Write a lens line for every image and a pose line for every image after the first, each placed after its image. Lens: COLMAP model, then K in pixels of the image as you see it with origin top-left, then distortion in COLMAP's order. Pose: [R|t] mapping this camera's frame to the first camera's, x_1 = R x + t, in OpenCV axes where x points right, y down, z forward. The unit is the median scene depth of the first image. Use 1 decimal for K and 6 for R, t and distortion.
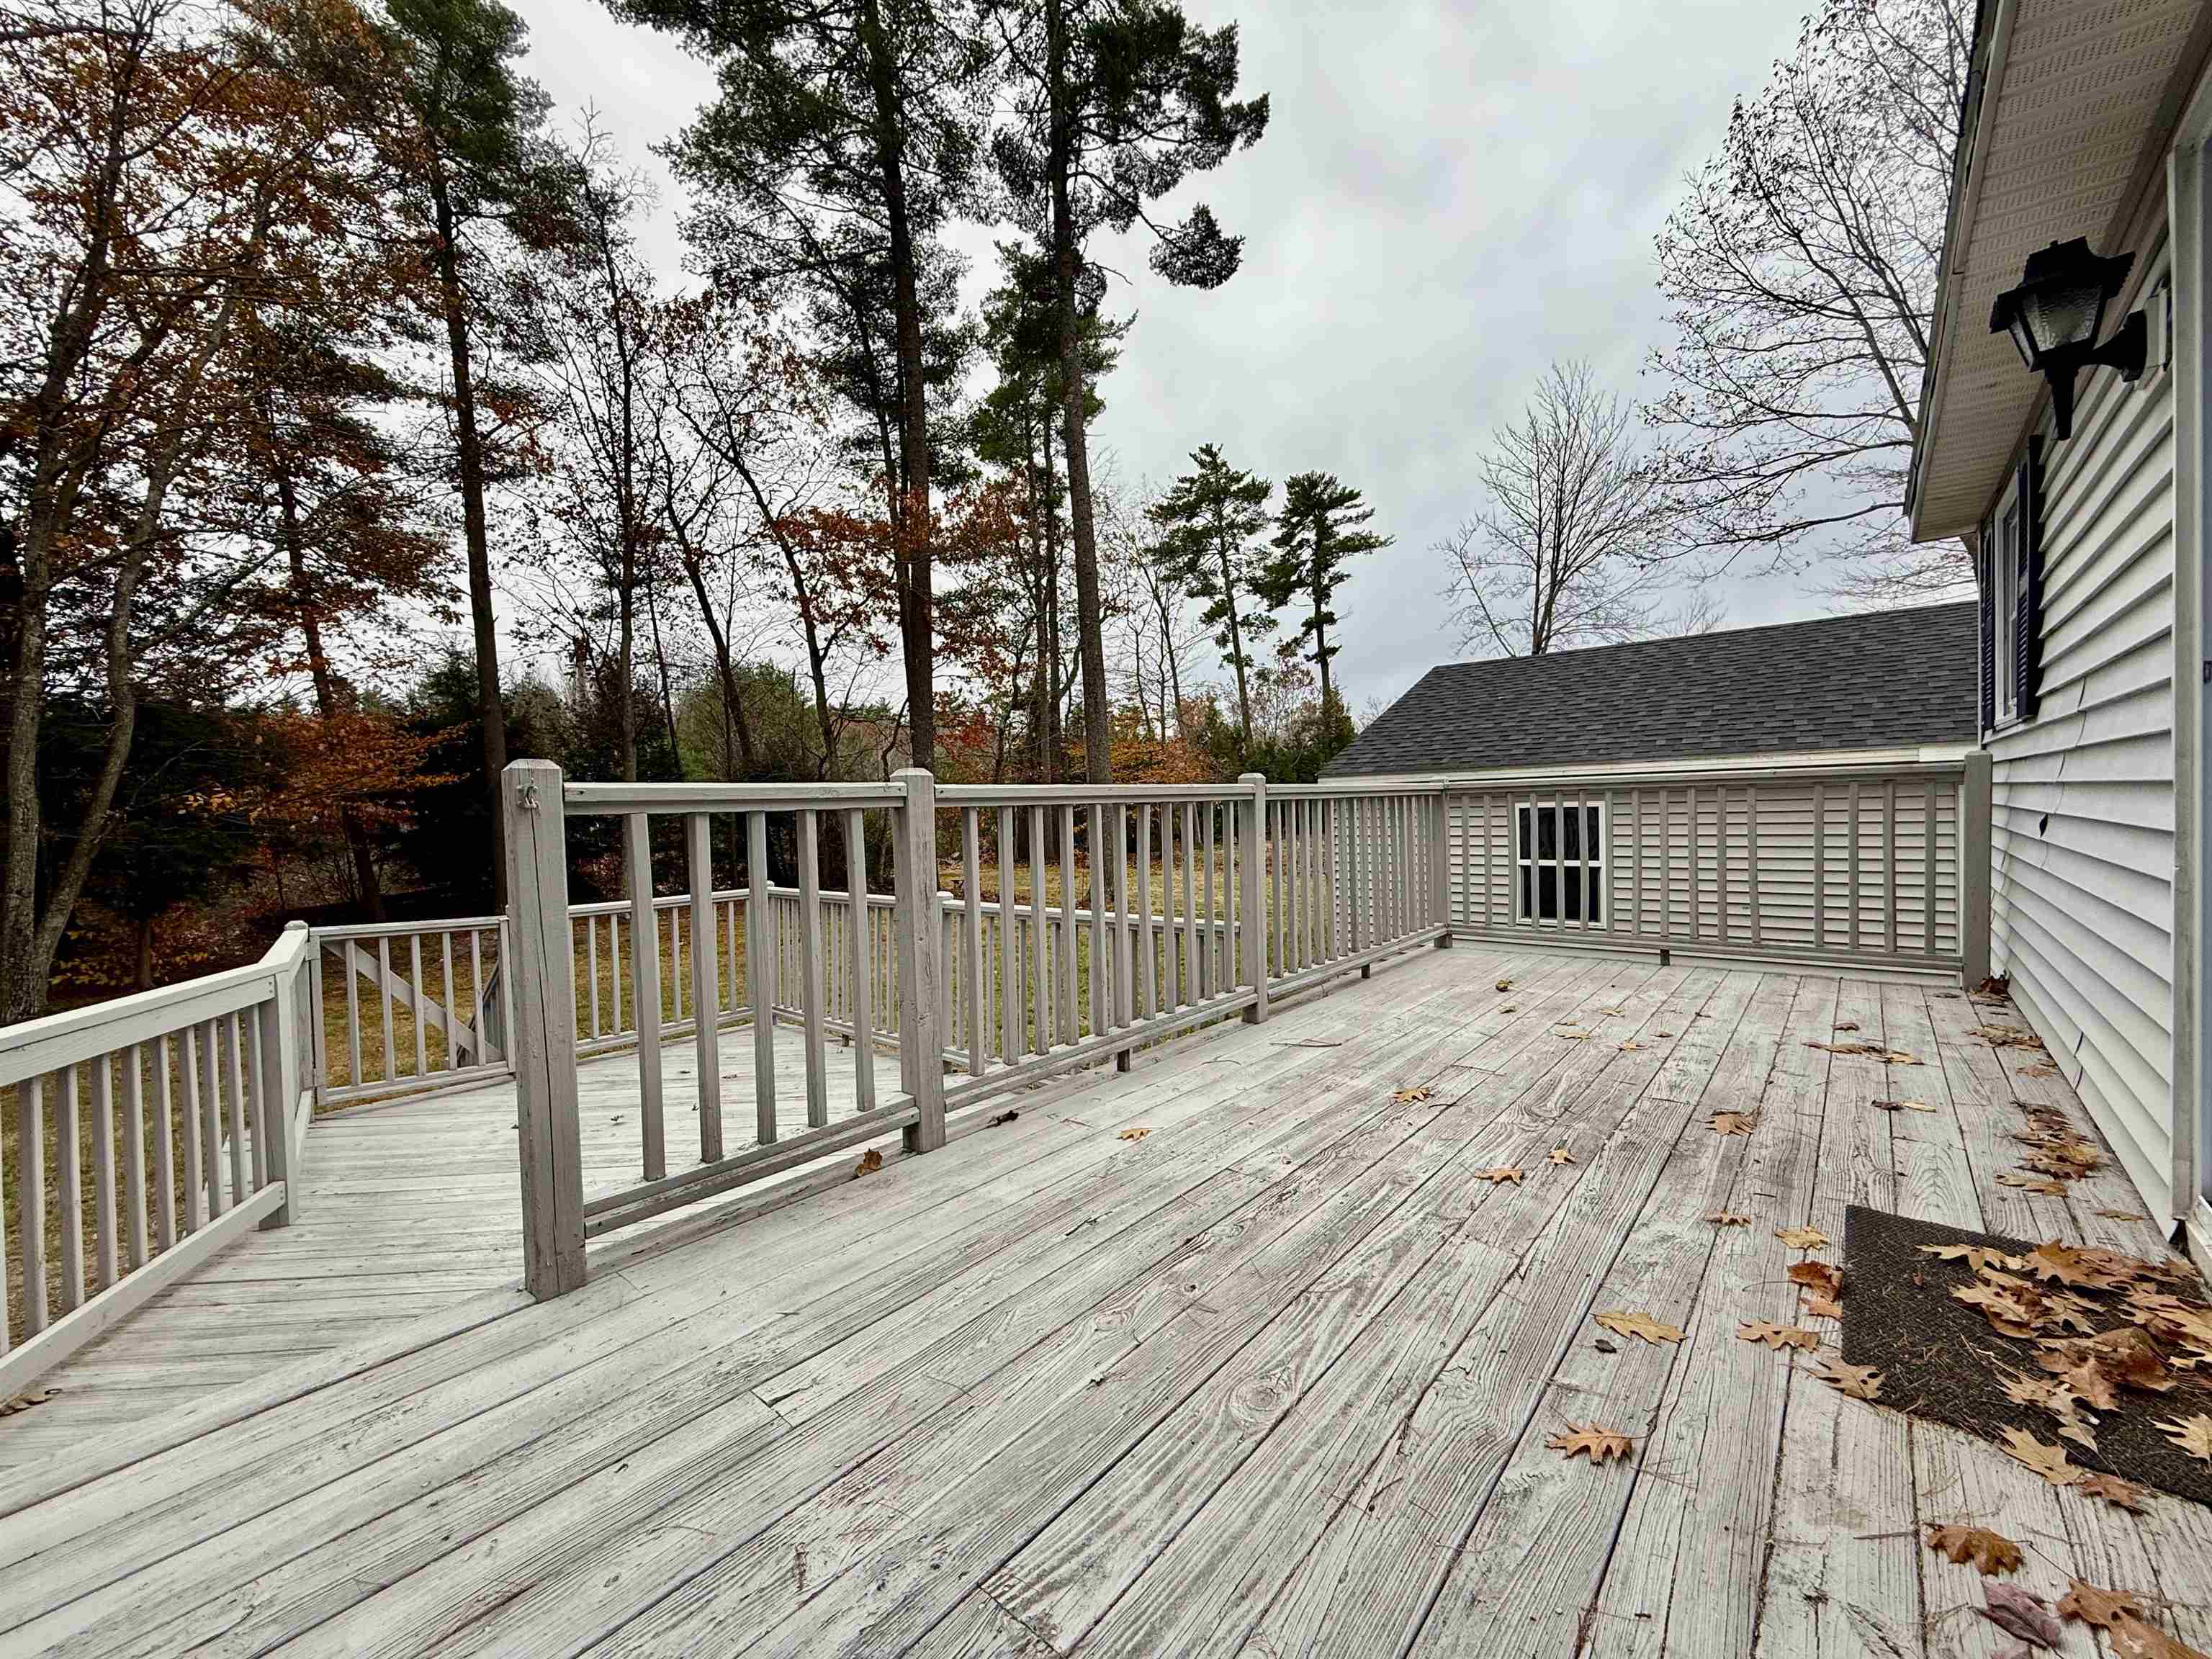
lens RADIAL K [[878.4, 0, 1105.5], [0, 878.4, 824.6], [0, 0, 1]] dist [0.000924, -0.000407]
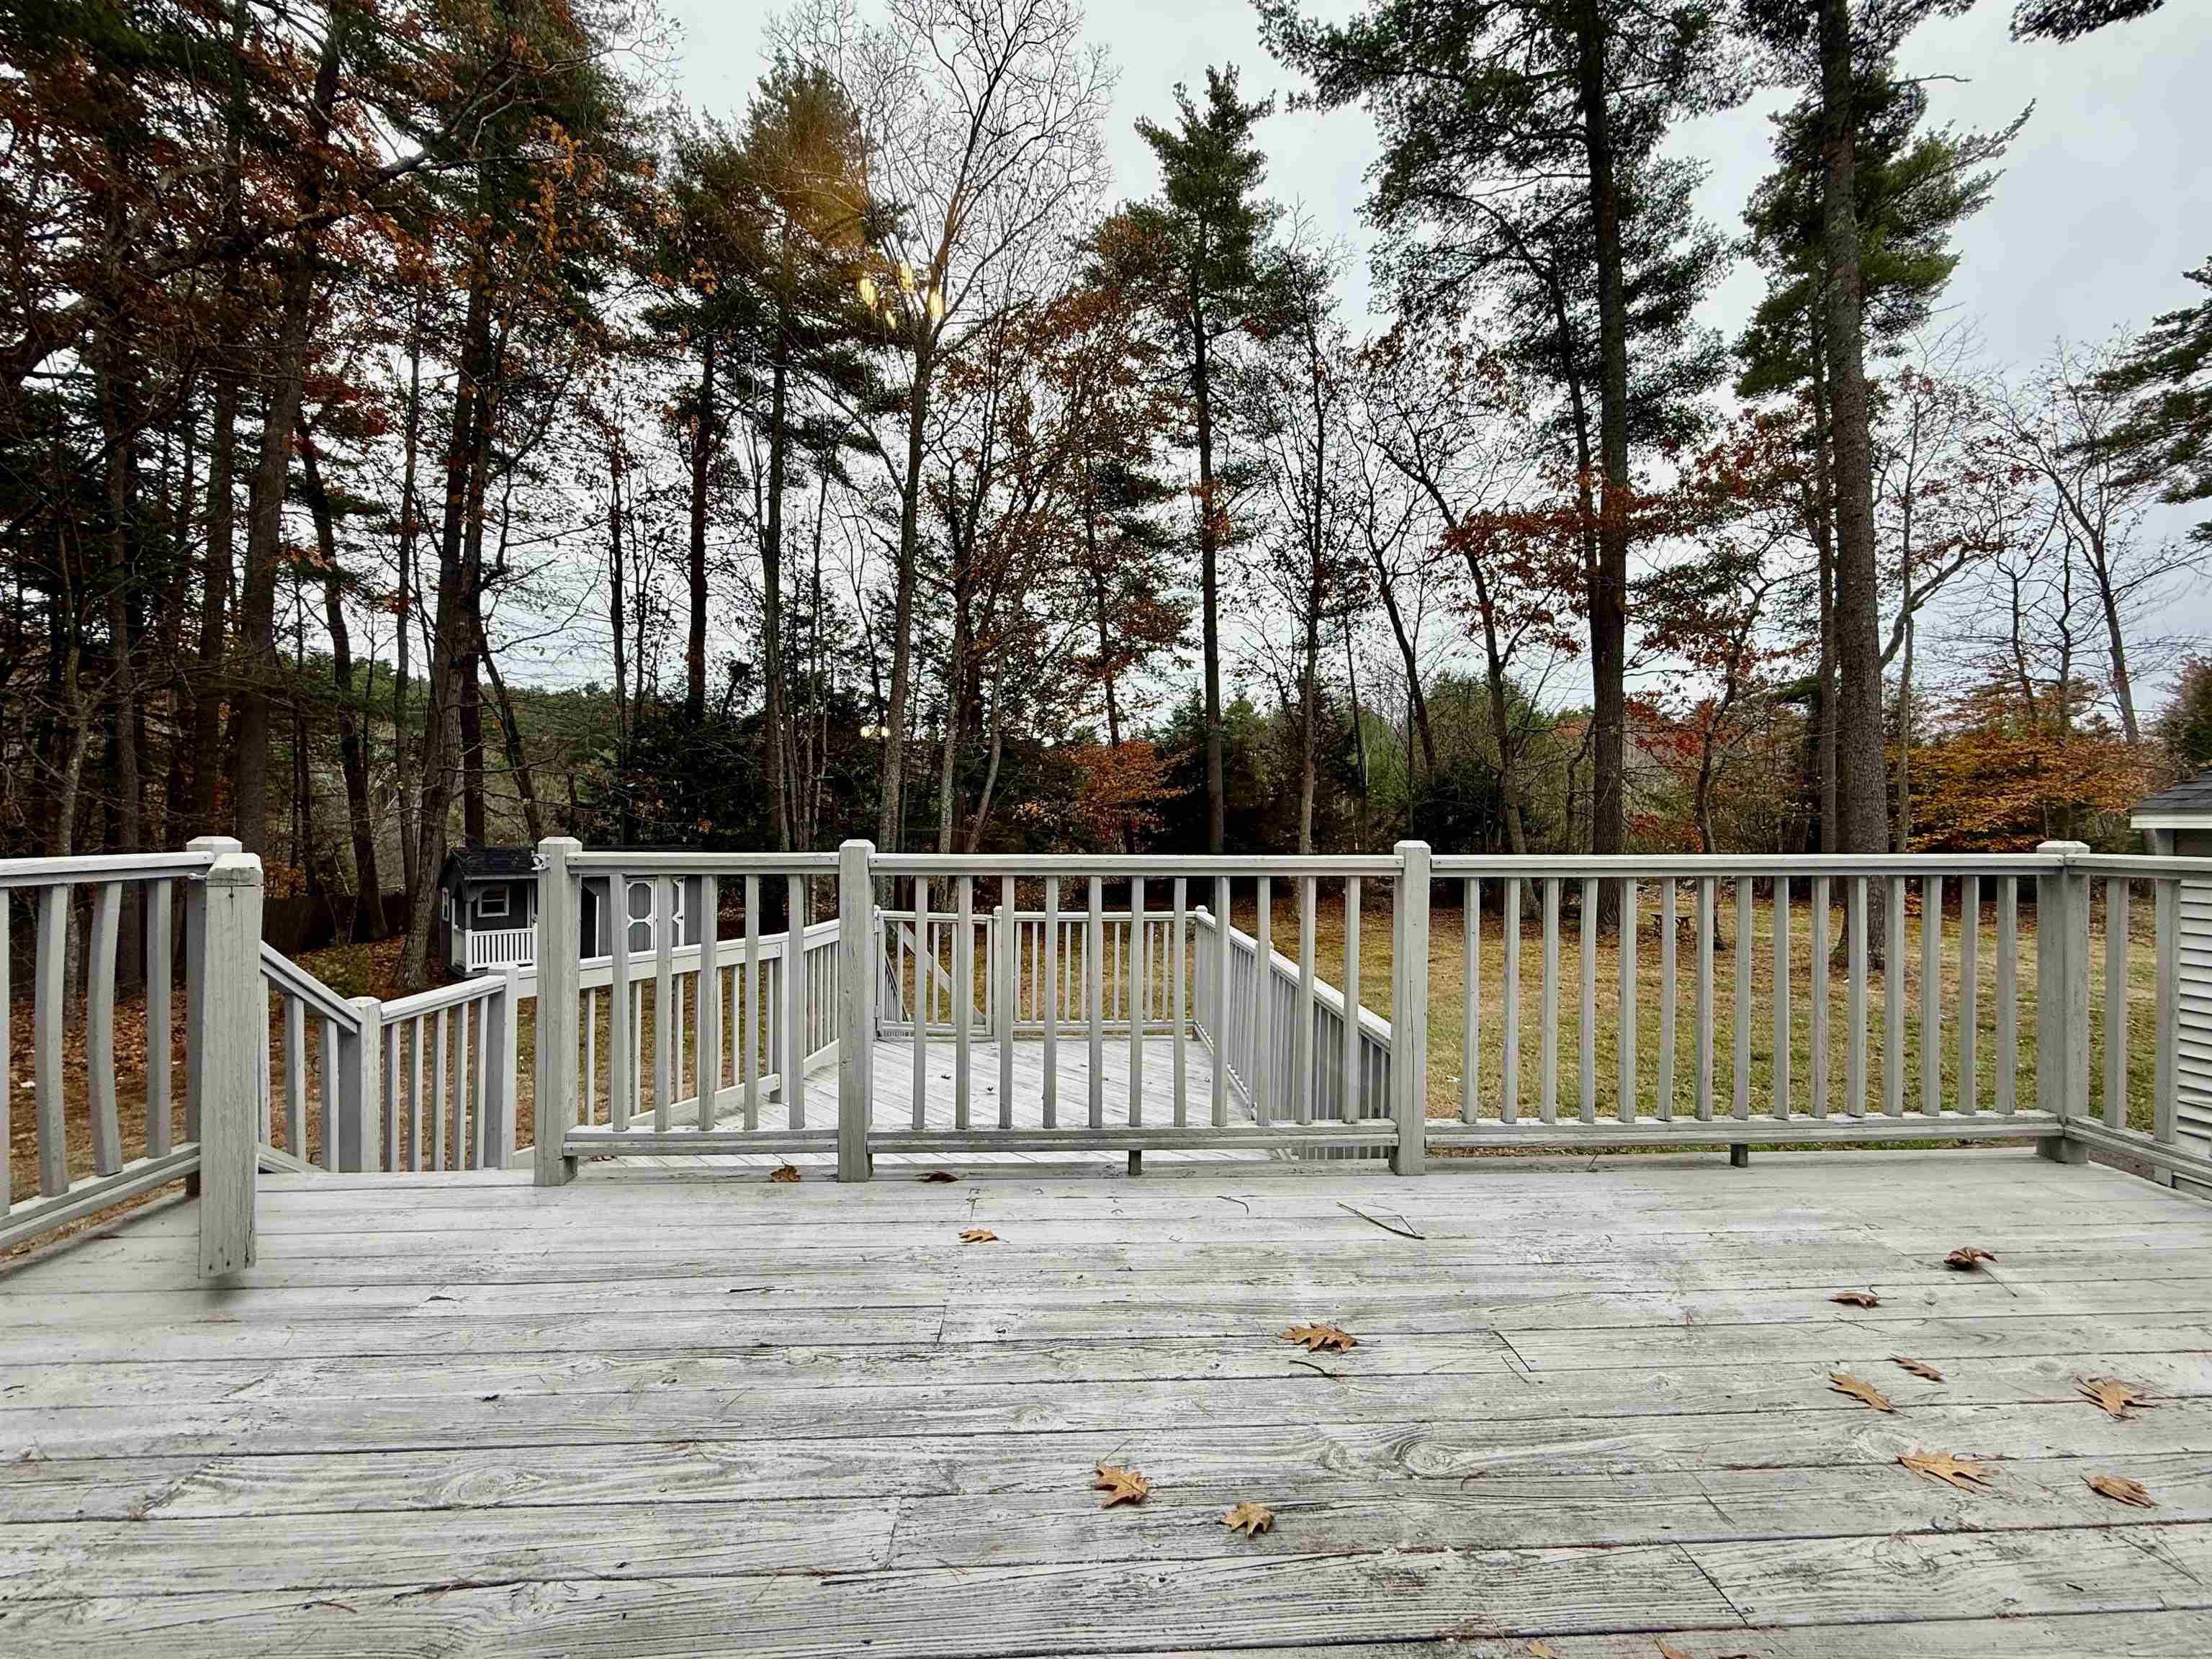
lens RADIAL K [[878.4, 0, 1105.3], [0, 878.4, 827.7], [0, 0, 1]] dist [0.000924, -0.000407]
pose [[0.690483, 0.036740, -0.722415, 0.084235], [-0.039785, 0.999126, 0.012787, -0.011084], [0.722253, 0.019912, 0.691342, 0.046313]]
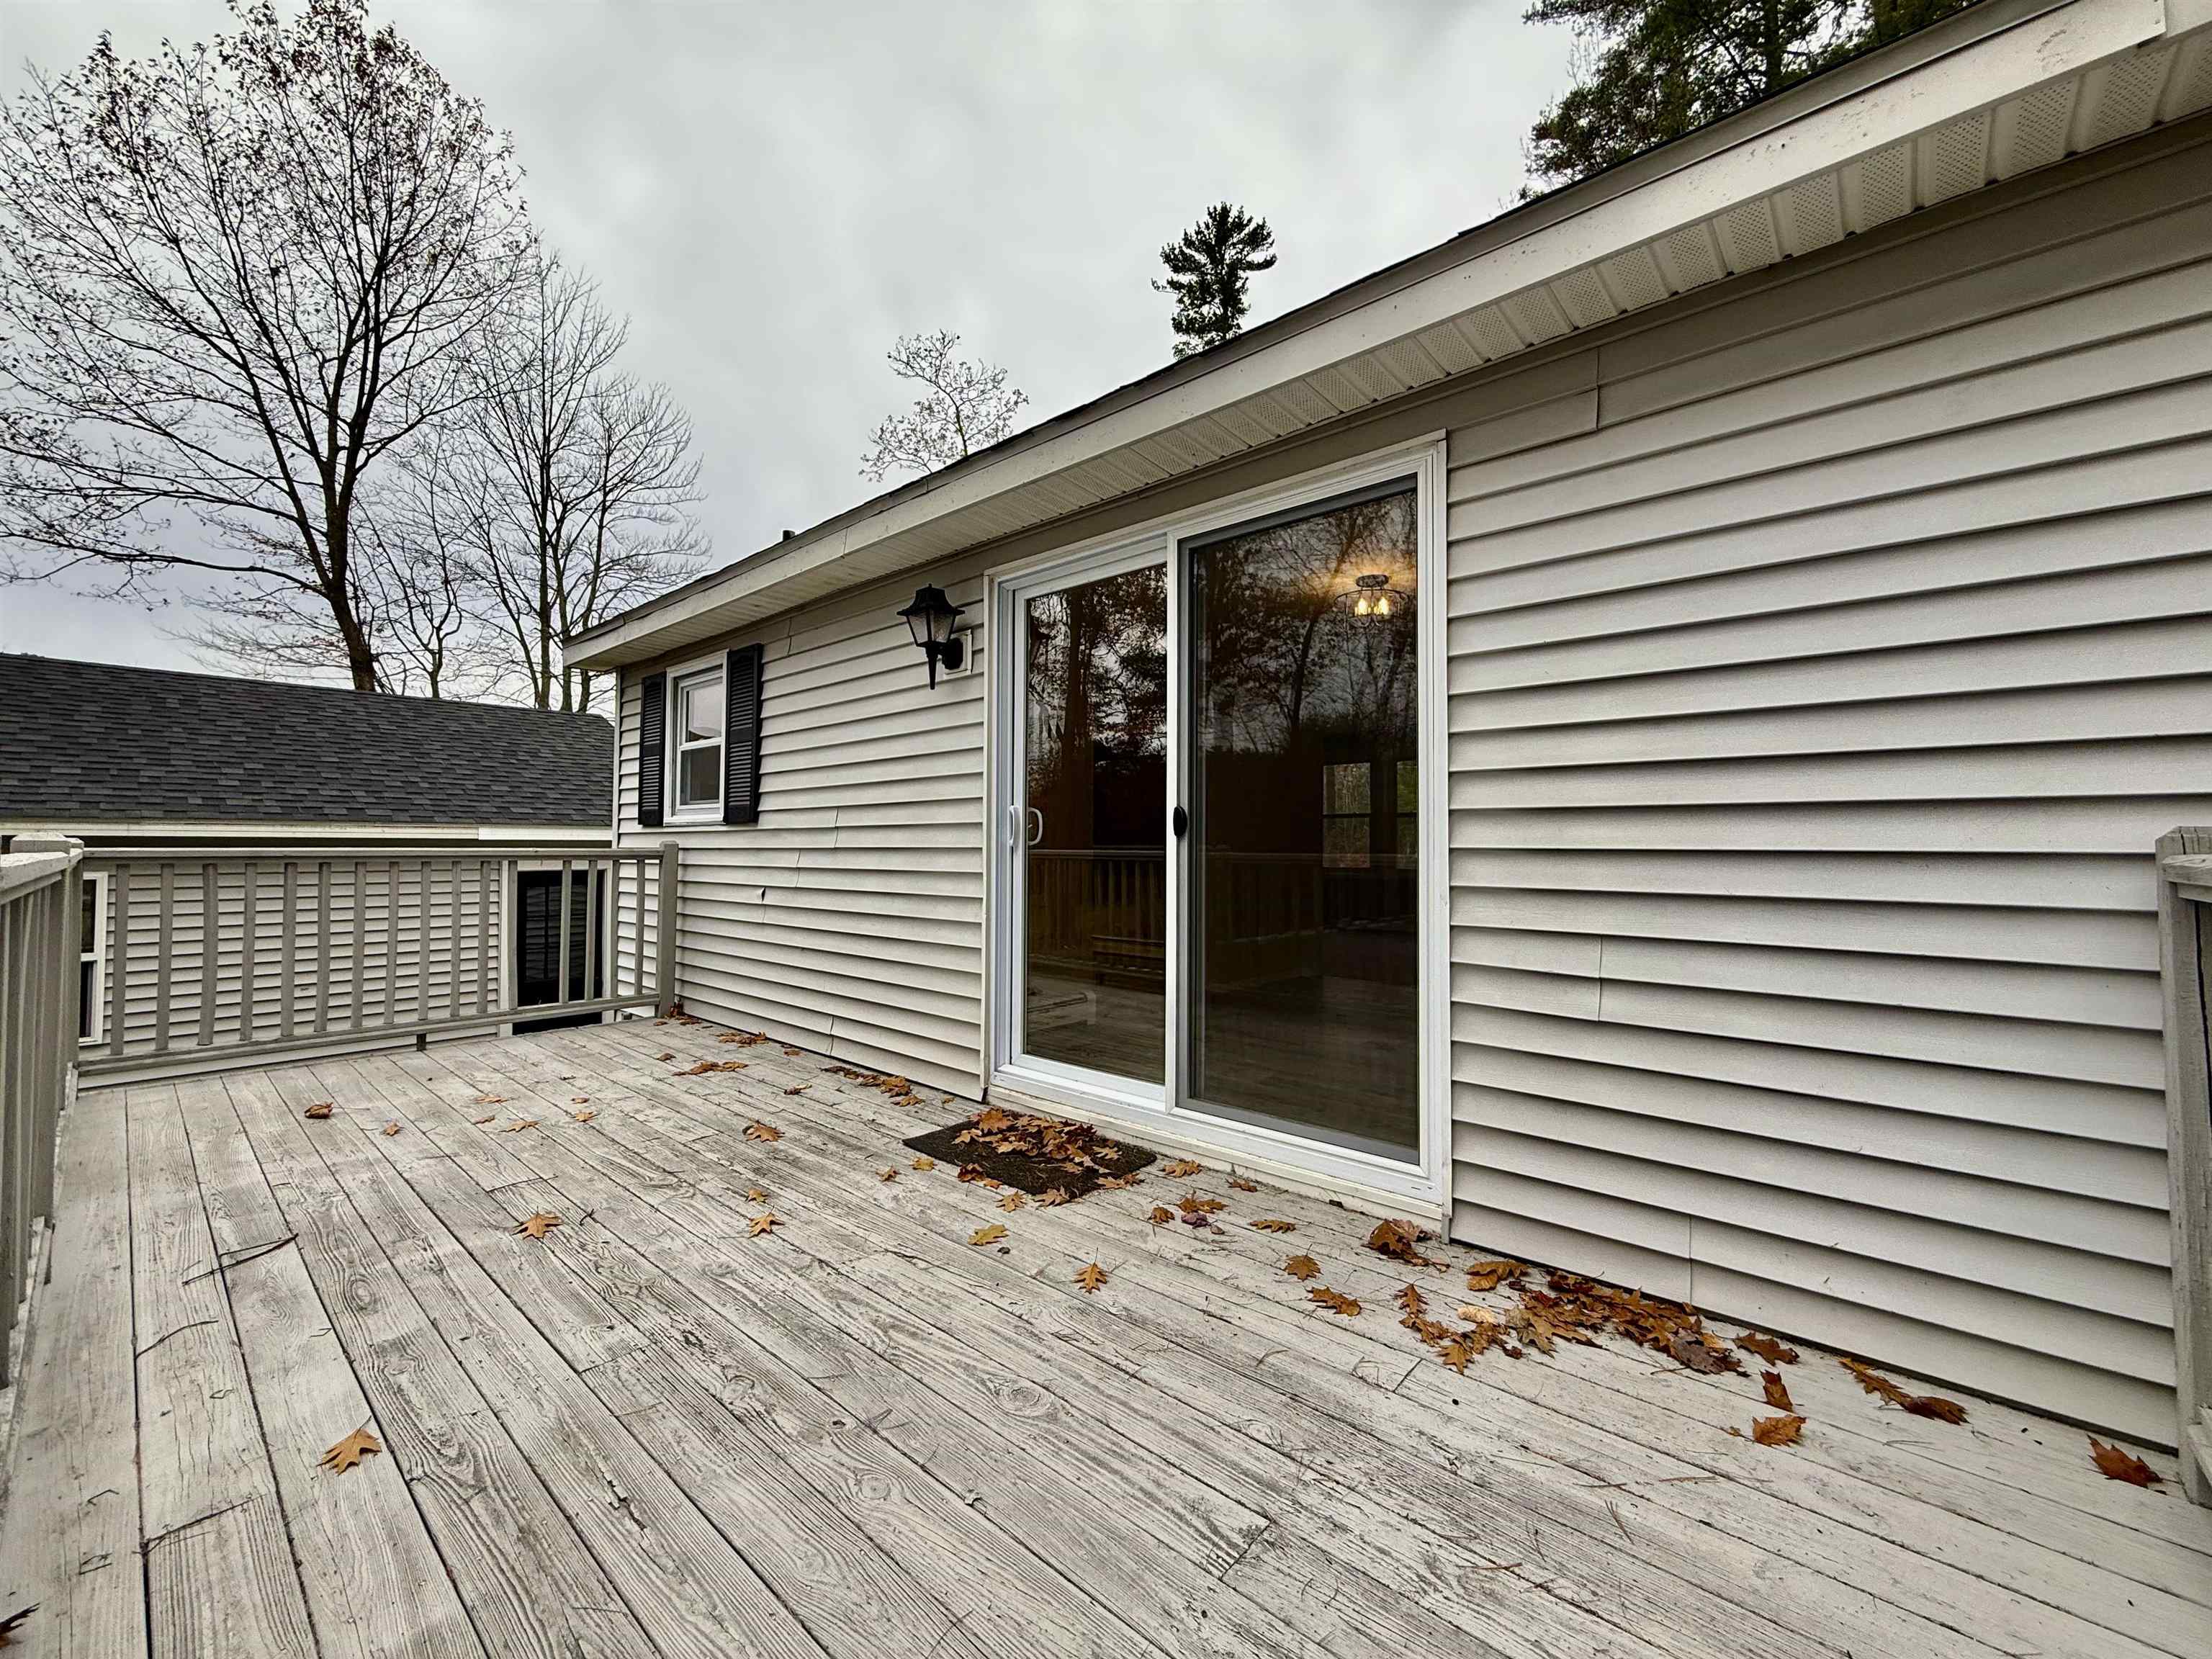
lens RADIAL K [[878.4, 0, 1094.8], [0, 878.4, 835.2], [0, 0, 1]] dist [0.000924, -0.000407]
pose [[0.018970, 0.044182, 0.998843, -0.060737], [0.020314, 0.998800, -0.044566, -0.002954], [-0.999614, 0.021136, 0.018049, 0.050566]]
